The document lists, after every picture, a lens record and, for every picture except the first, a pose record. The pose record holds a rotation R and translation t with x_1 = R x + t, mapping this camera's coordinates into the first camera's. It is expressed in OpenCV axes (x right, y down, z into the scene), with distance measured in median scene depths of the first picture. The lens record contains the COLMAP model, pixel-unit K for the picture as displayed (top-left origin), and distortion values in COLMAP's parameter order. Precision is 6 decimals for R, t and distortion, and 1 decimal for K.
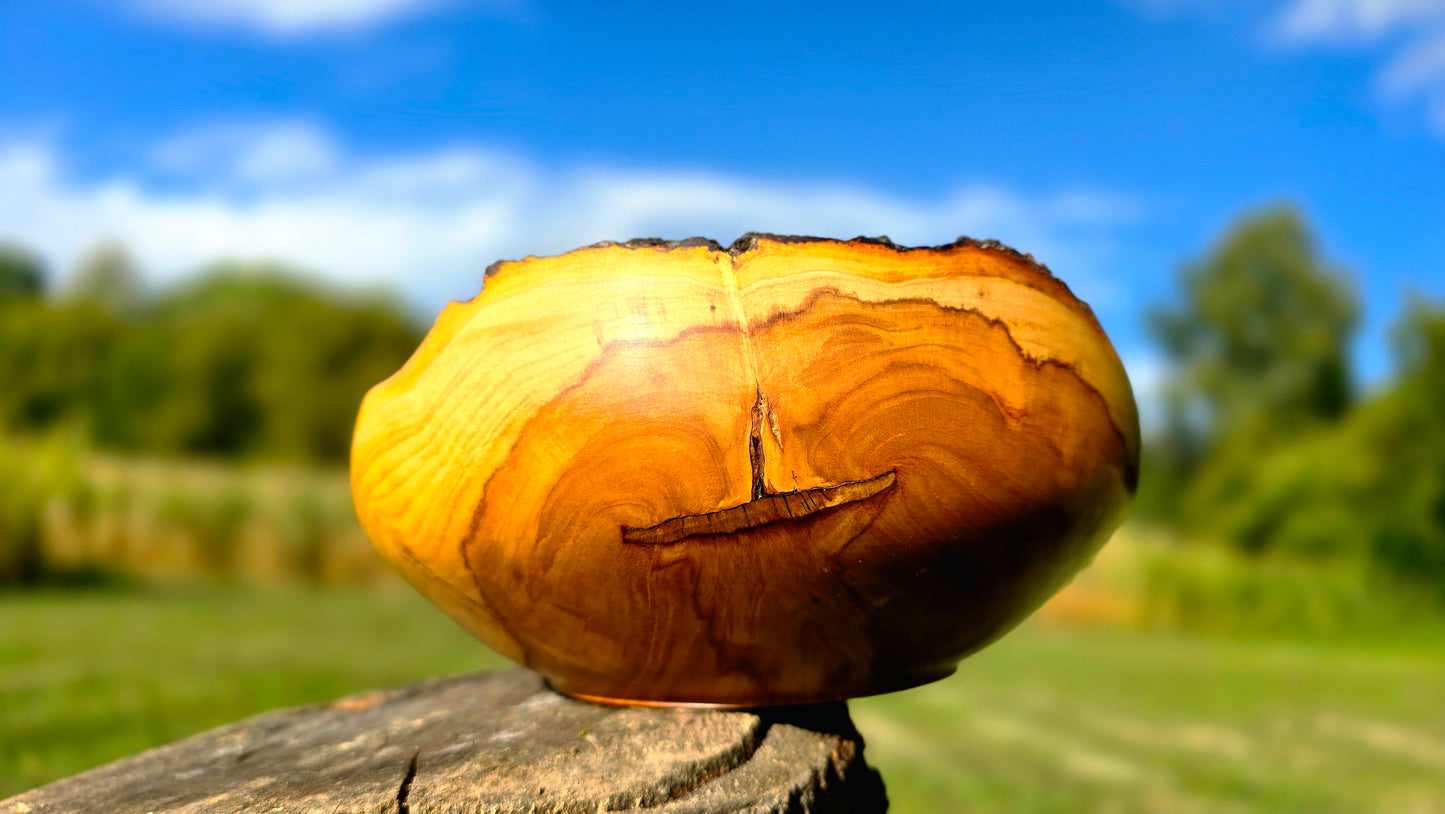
lens RADIAL K [[1053.7, 0, 718.4], [0, 1053.7, 384.7], [0, 0, 1]] dist [-0.029473, -0.000952]
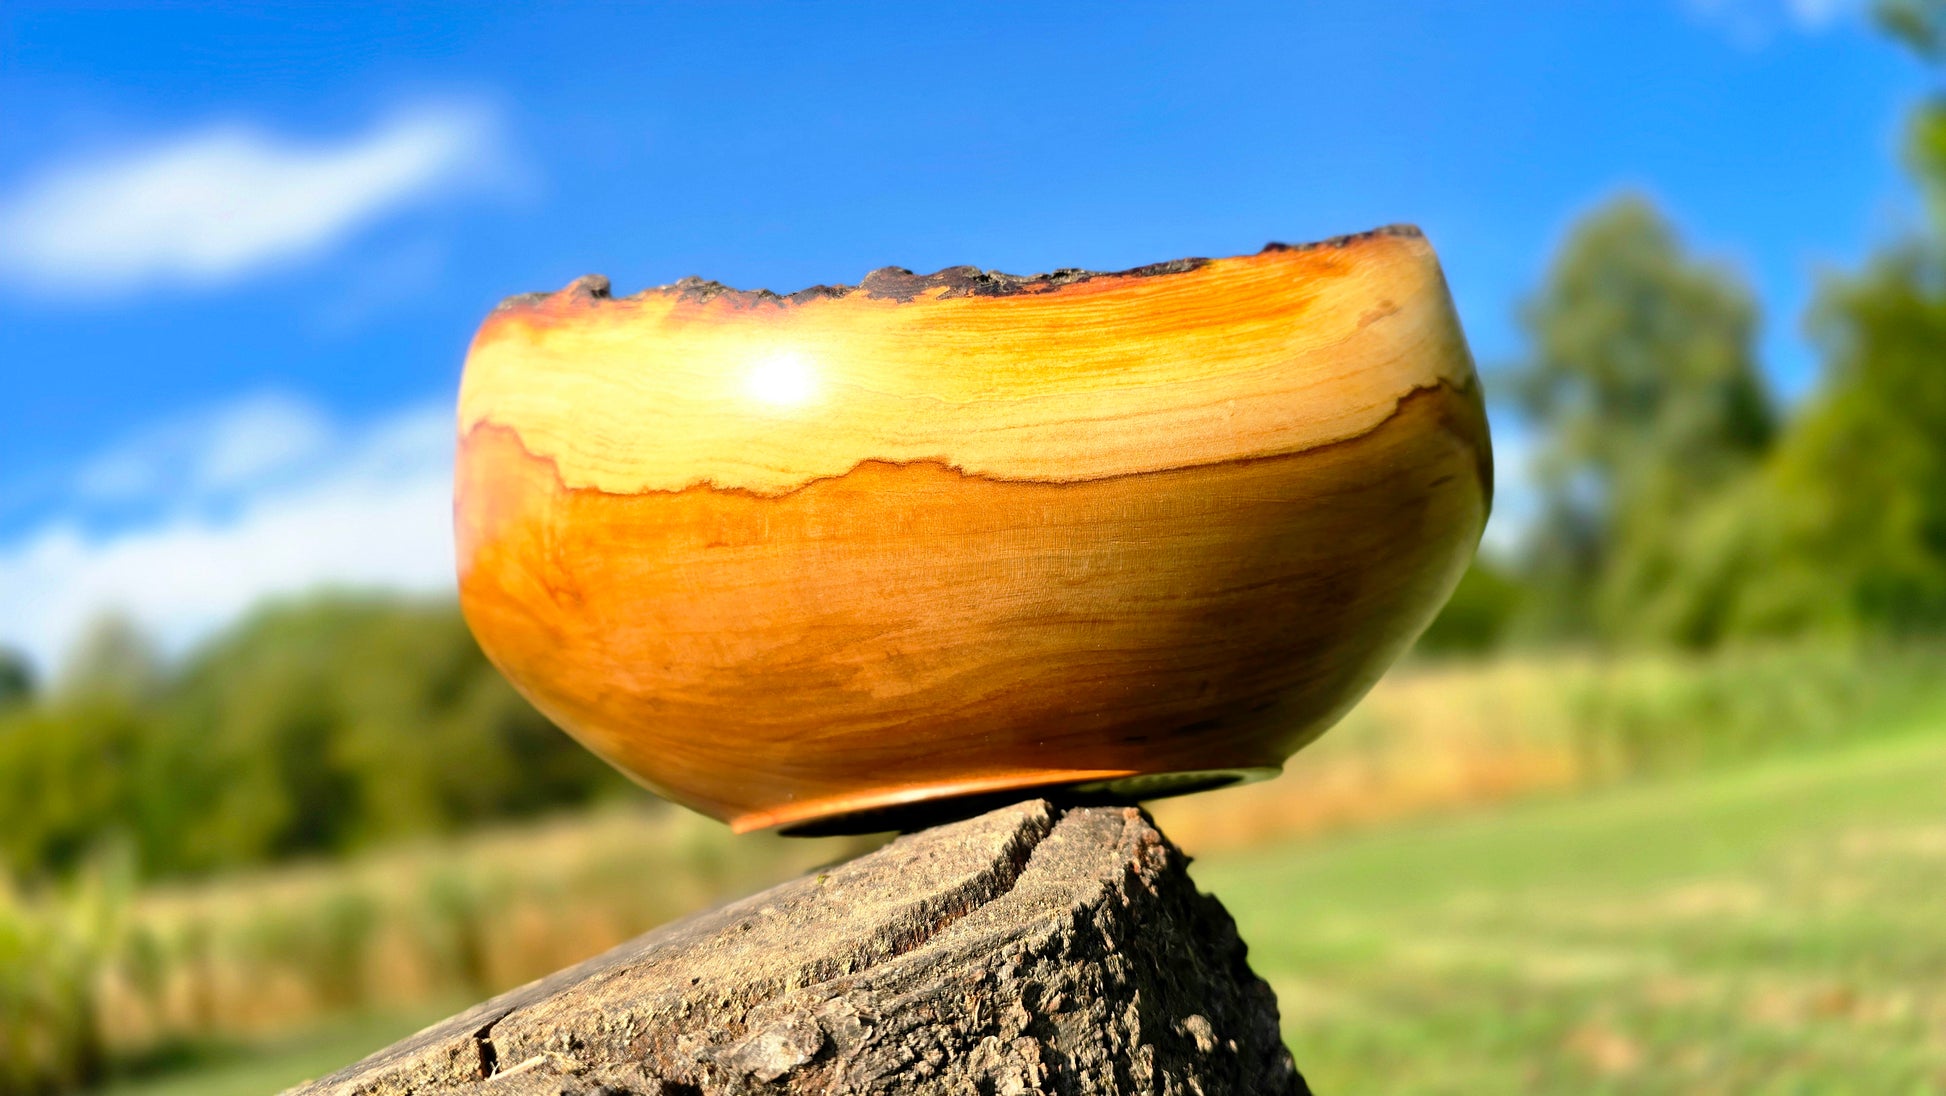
lens RADIAL K [[1412.8, 0, 972.9], [0, 1412.8, 533.6], [0, 0, 1]] dist [-0.021991, -0.005150]
pose [[0.972301, -0.232513, 0.023851, 0.038696], [0.233387, 0.971345, -0.044932, 0.173488], [-0.012721, 0.049254, 0.998705, 0.093697]]
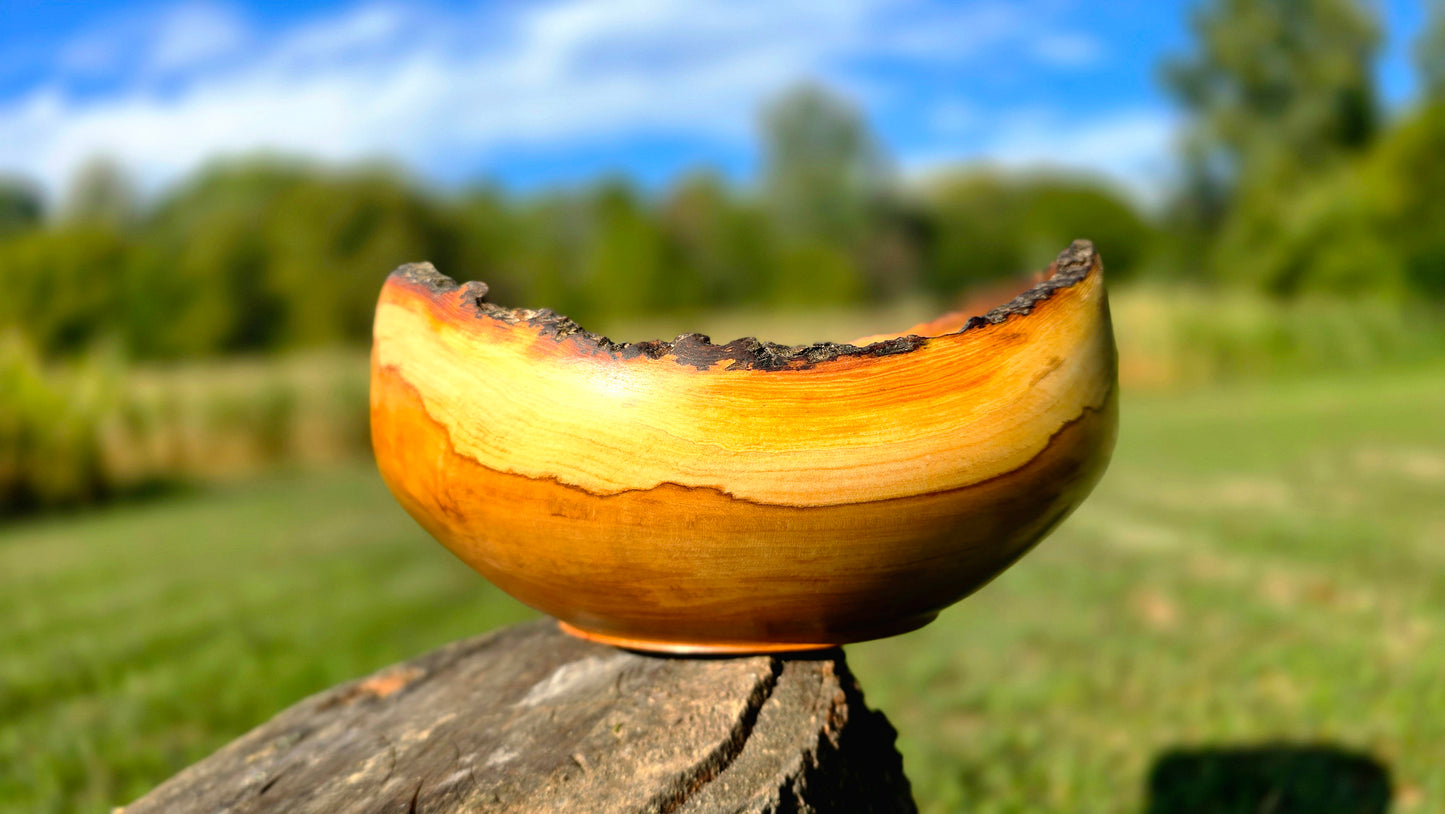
lens RADIAL K [[1049.1, 0, 722.4], [0, 1049.1, 396.3], [0, 0, 1]] dist [-0.021991, -0.005150]
pose [[0.988643, -0.146218, -0.034709, 0.098694], [0.150071, 0.972780, 0.176571, -0.158606], [0.007946, -0.179775, 0.983676, 0.070505]]
